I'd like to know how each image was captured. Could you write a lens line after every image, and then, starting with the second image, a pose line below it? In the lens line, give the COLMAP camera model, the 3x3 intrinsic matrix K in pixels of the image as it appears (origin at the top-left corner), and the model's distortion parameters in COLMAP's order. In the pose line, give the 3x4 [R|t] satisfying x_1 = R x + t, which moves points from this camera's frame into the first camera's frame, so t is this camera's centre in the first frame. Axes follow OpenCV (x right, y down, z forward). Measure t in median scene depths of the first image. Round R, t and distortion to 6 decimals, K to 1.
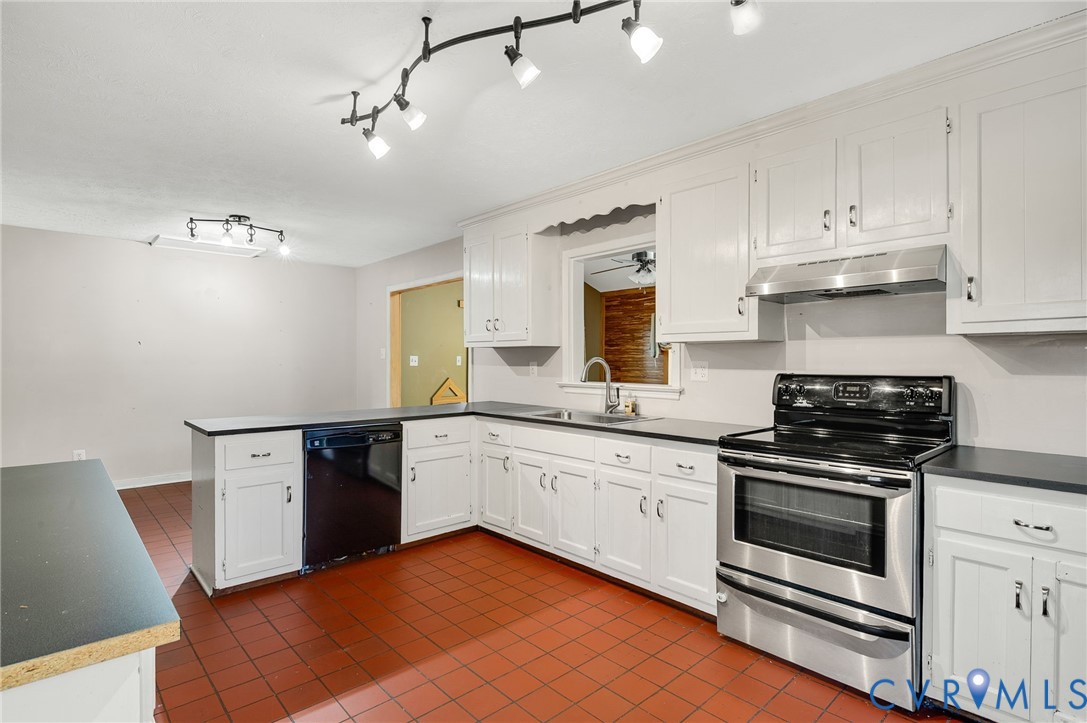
lens RADIAL K [[534.1, 0, 542.0], [0, 534.1, 359.1], [0, 0, 1]] dist [-0.002802, -0.000609]
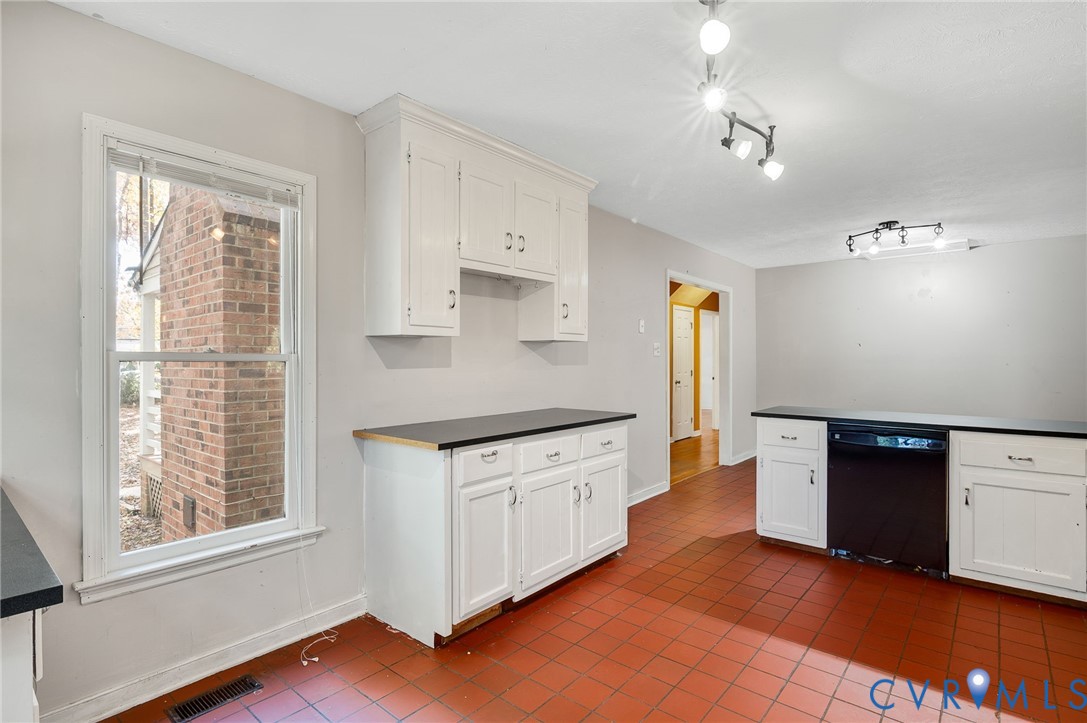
lens RADIAL K [[534.1, 0, 542.0], [0, 534.1, 359.1], [0, 0, 1]] dist [-0.002802, -0.000609]
pose [[0.117651, -0.001482, -0.993054, 0.399609], [0.002277, 0.999997, -0.001222, 0.001480], [0.993052, -0.002117, 0.117654, 0.199871]]
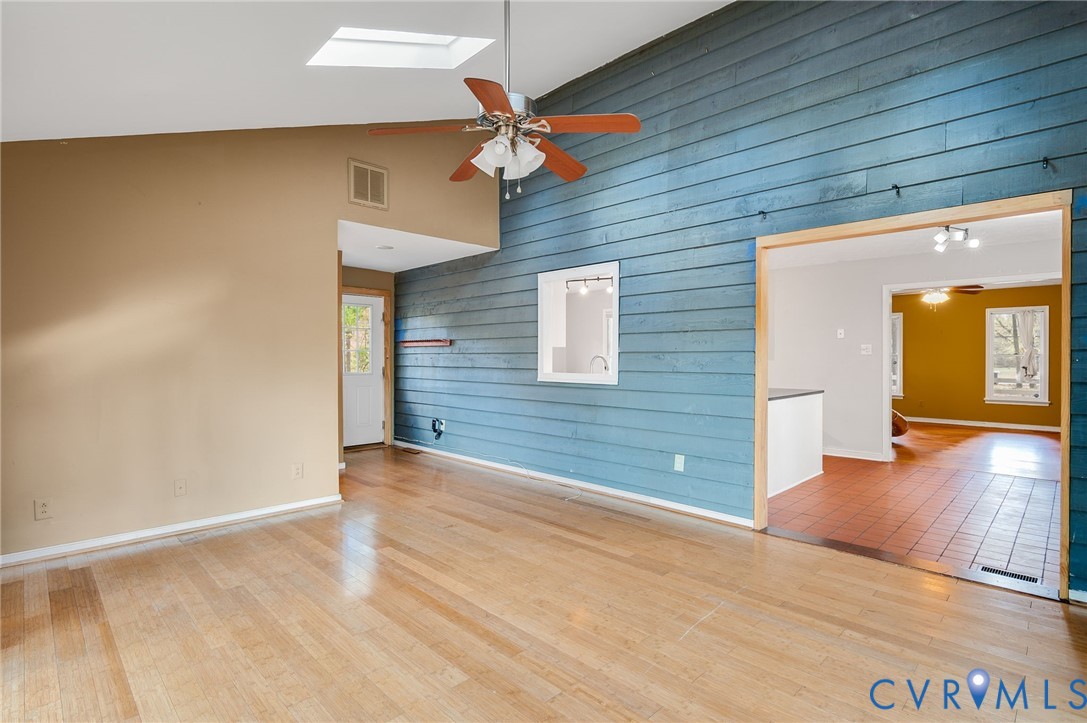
lens RADIAL K [[534.1, 0, 542.0], [0, 534.1, 359.1], [0, 0, 1]] dist [-0.002802, -0.000609]
pose [[-0.999536, -0.000705, -0.030466, 0.258904], [-0.000780, 0.999997, 0.002469, 0.004893], [0.030465, 0.002492, -0.999533, 2.073515]]
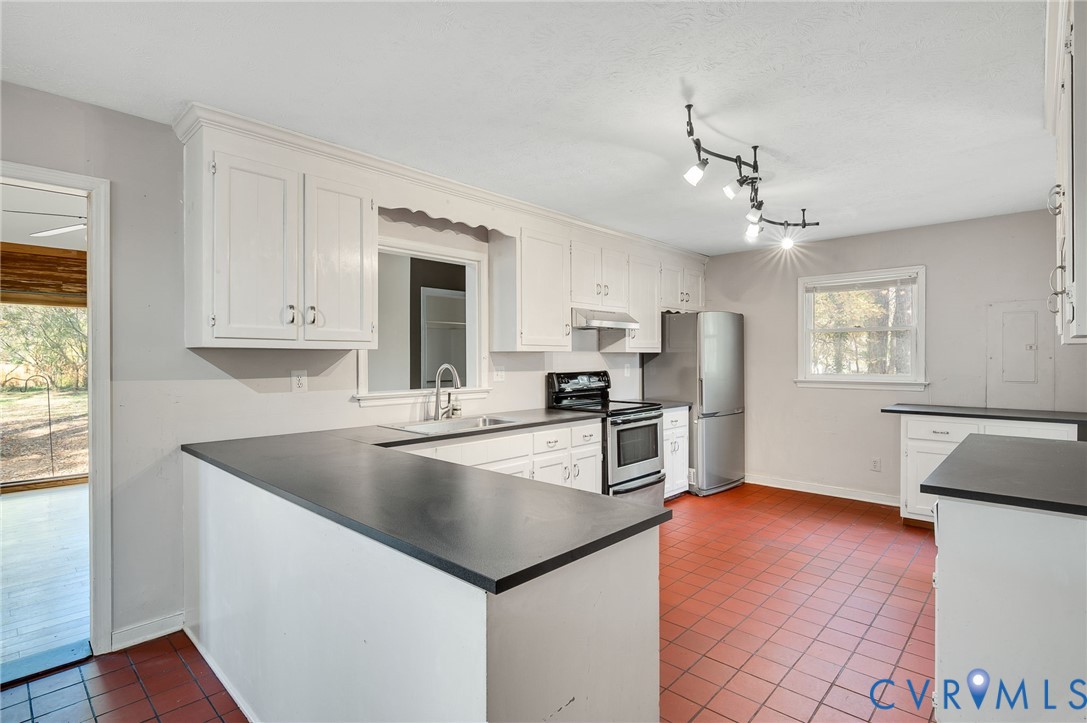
lens RADIAL K [[525.1, 0, 543.5], [0, 525.1, 361.5], [0, 0, 1]] dist [-0.002920, -0.000950]
pose [[-0.061807, -0.006037, 0.998070, -0.722573], [0.000029, 0.999982, 0.006050, -0.010300], [-0.998088, 0.000403, -0.061805, 0.728540]]
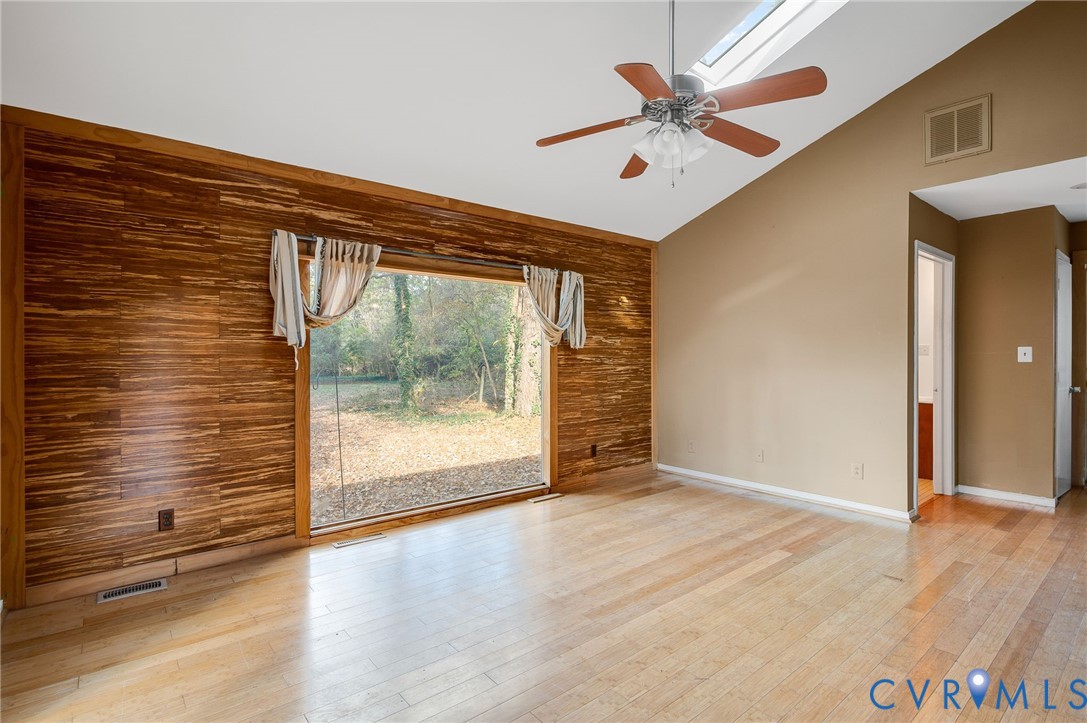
lens RADIAL K [[534.1, 0, 542.0], [0, 534.1, 359.1], [0, 0, 1]] dist [-0.002802, -0.000609]
pose [[0.057470, -0.010827, 0.998288, -0.320301], [0.000542, 0.999941, 0.010814, 0.004200], [-0.998347, -0.000080, 0.057473, 1.566546]]
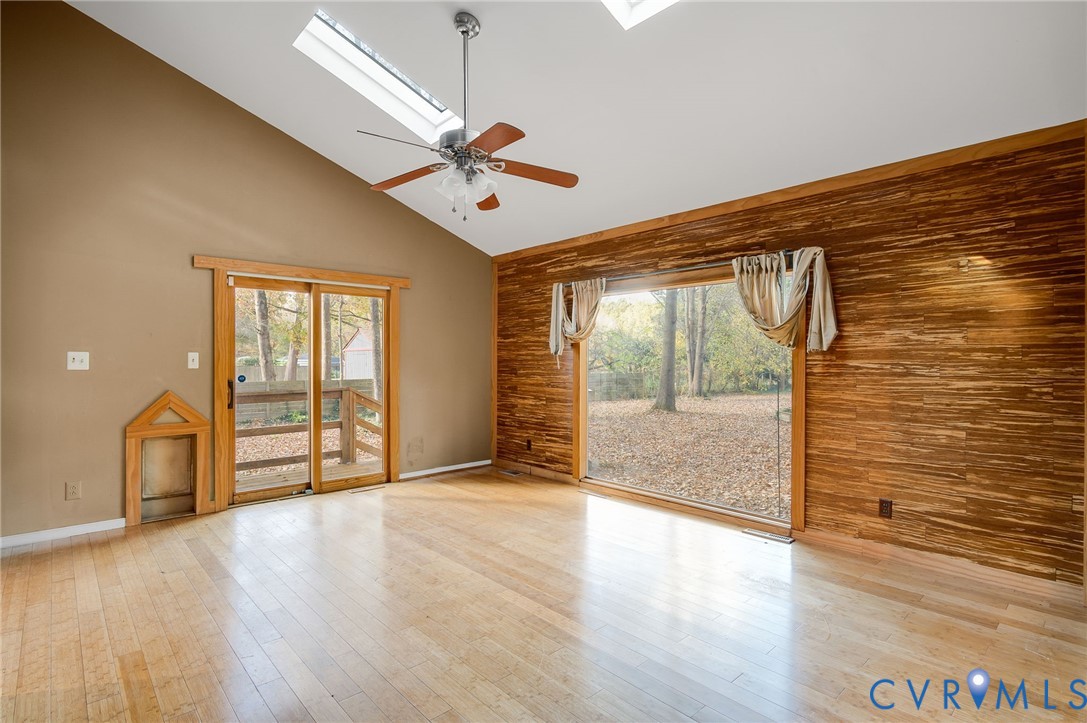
lens RADIAL K [[534.1, 0, 542.0], [0, 534.1, 359.1], [0, 0, 1]] dist [-0.002802, -0.000609]
pose [[0.999987, -0.002835, -0.004202, 0.384440], [0.002837, 0.999996, 0.000378, 0.004481], [0.004201, -0.000390, 0.999991, 0.745912]]
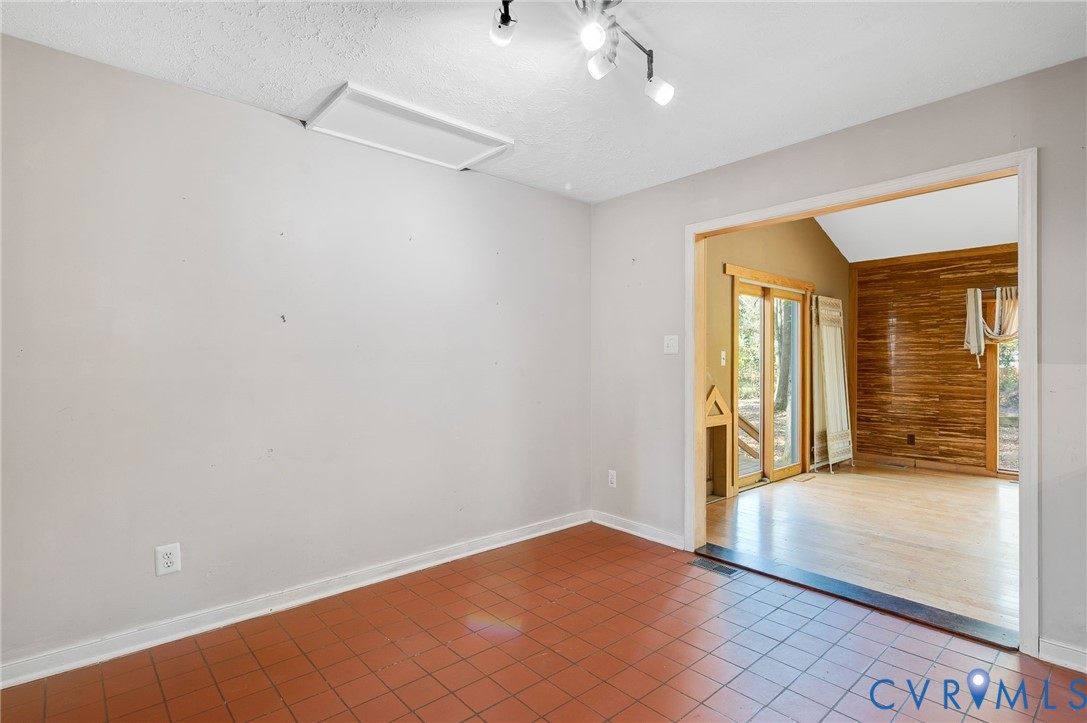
lens RADIAL K [[537.2, 0, 540.1], [0, 537.2, 356.5], [0, 0, 1]] dist [-0.000699, -0.000142]
pose [[0.999708, 0.001636, -0.024097, -0.622346], [-0.001807, 0.999974, -0.007051, 0.010054], [0.024085, 0.007093, 0.999685, 0.622168]]
